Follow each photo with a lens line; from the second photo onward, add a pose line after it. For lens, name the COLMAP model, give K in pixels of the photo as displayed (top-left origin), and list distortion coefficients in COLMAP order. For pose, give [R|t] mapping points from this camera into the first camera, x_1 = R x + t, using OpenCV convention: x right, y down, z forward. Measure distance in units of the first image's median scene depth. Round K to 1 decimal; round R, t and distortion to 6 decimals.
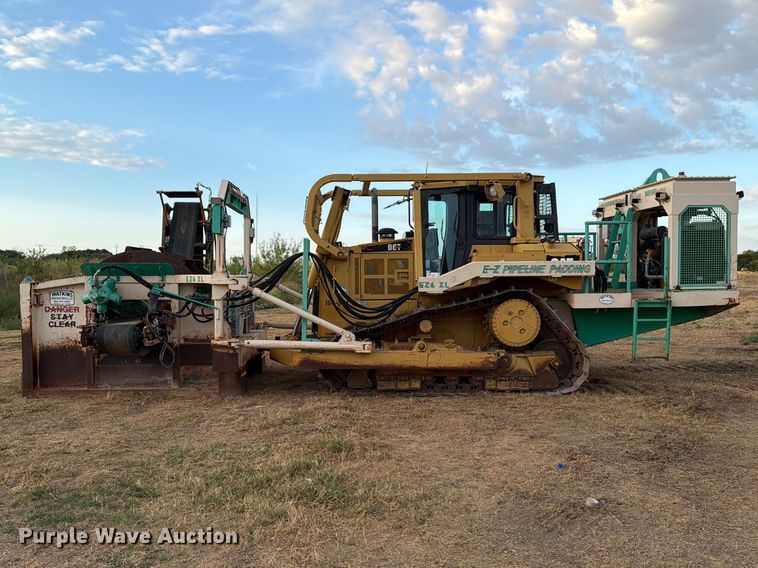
lens RADIAL K [[651.7, 0, 375.4], [0, 651.7, 288.1], [0, 0, 1]] dist [0.064425, -0.096738]
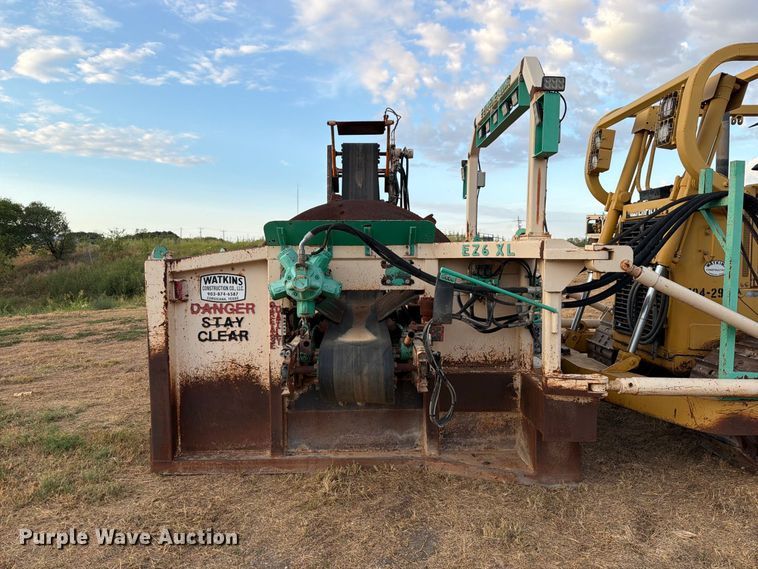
lens RADIAL K [[543.9, 0, 382.1], [0, 543.9, 277.6], [0, 0, 1]] dist [0.053374, -0.066631]
pose [[0.999810, -0.005271, -0.018770, -0.337436], [0.005764, 0.999637, 0.026308, -0.004150], [0.018625, -0.026411, 0.999478, 0.556221]]
